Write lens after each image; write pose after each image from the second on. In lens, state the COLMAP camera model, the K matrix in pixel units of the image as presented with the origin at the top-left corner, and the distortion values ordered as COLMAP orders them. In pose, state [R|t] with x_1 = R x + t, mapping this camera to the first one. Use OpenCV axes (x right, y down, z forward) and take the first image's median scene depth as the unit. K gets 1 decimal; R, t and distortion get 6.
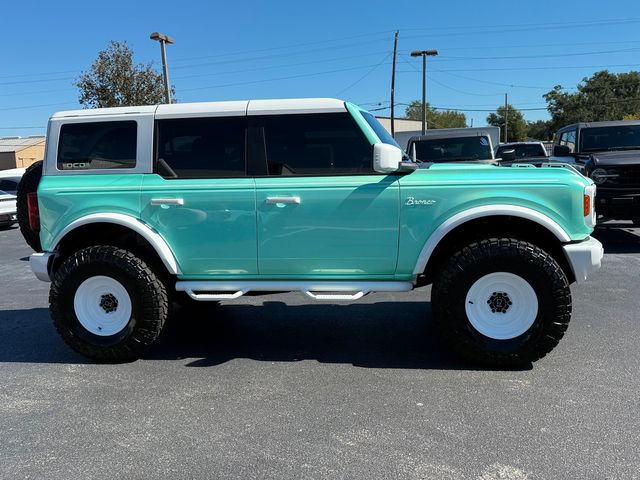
lens RADIAL K [[590.3, 0, 317.0], [0, 590.3, 248.9], [0, 0, 1]] dist [0.197915, -0.473887]
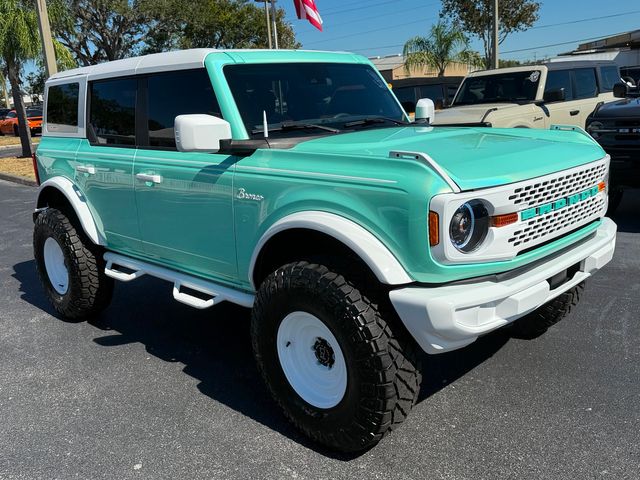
lens RADIAL K [[590.3, 0, 317.0], [0, 590.3, 248.9], [0, 0, 1]] dist [0.197915, -0.473887]
pose [[0.818888, 0.129322, -0.559194, 0.604310], [-0.048781, 0.986442, 0.156694, -0.122391], [0.571876, -0.101037, 0.814094, 0.411362]]
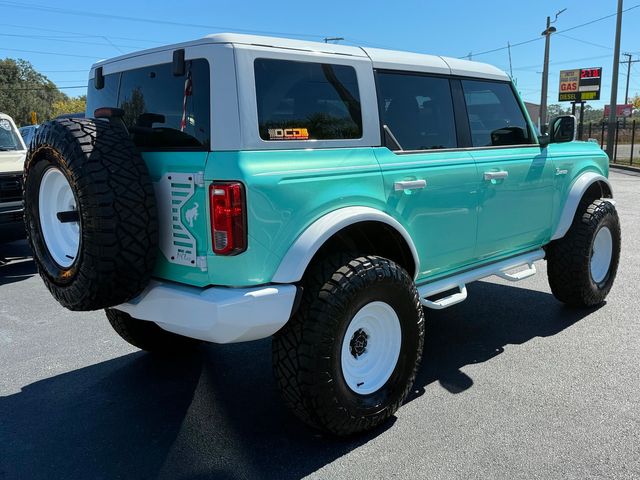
lens RADIAL K [[590.3, 0, 317.0], [0, 590.3, 248.9], [0, 0, 1]] dist [0.197915, -0.473887]
pose [[0.574319, -0.131868, 0.807941, -0.914105], [0.116478, 0.990063, 0.078796, -0.071508], [-0.810303, 0.048853, 0.583971, 0.669795]]
